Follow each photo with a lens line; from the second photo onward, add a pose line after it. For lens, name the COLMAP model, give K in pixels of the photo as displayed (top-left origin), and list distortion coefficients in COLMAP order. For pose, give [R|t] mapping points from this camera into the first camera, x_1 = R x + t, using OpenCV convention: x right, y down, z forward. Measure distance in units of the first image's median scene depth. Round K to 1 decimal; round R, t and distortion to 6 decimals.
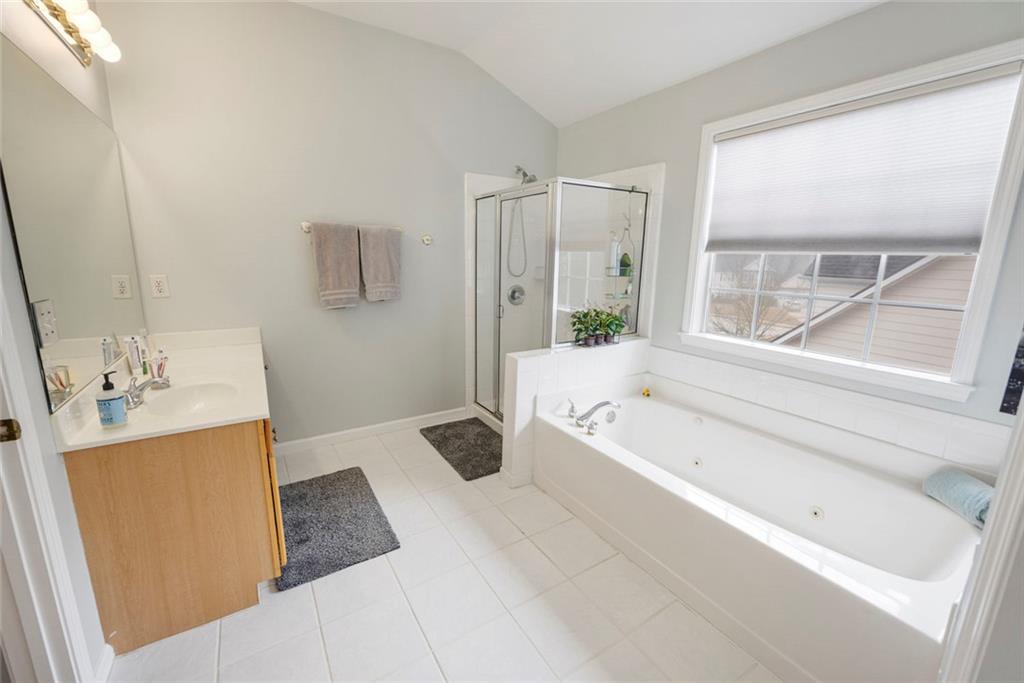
lens RADIAL K [[418.8, 0, 511.5], [0, 418.8, 342.0], [0, 0, 1]] dist [0.001785, 0.000149]
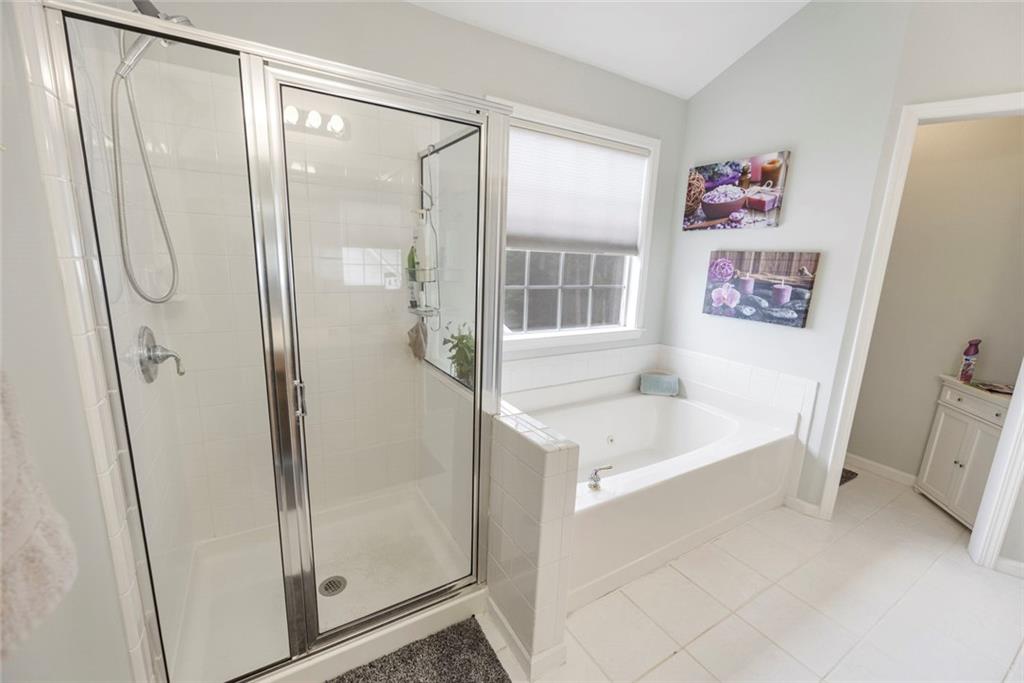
lens RADIAL K [[418.8, 0, 512.2], [0, 418.8, 341.0], [0, 0, 1]] dist [0.001785, 0.000149]
pose [[-0.003417, -0.206734, 0.978391, -0.558563], [0.175861, 0.963024, 0.204101, -0.247510], [-0.984409, 0.172759, 0.033066, 1.197696]]
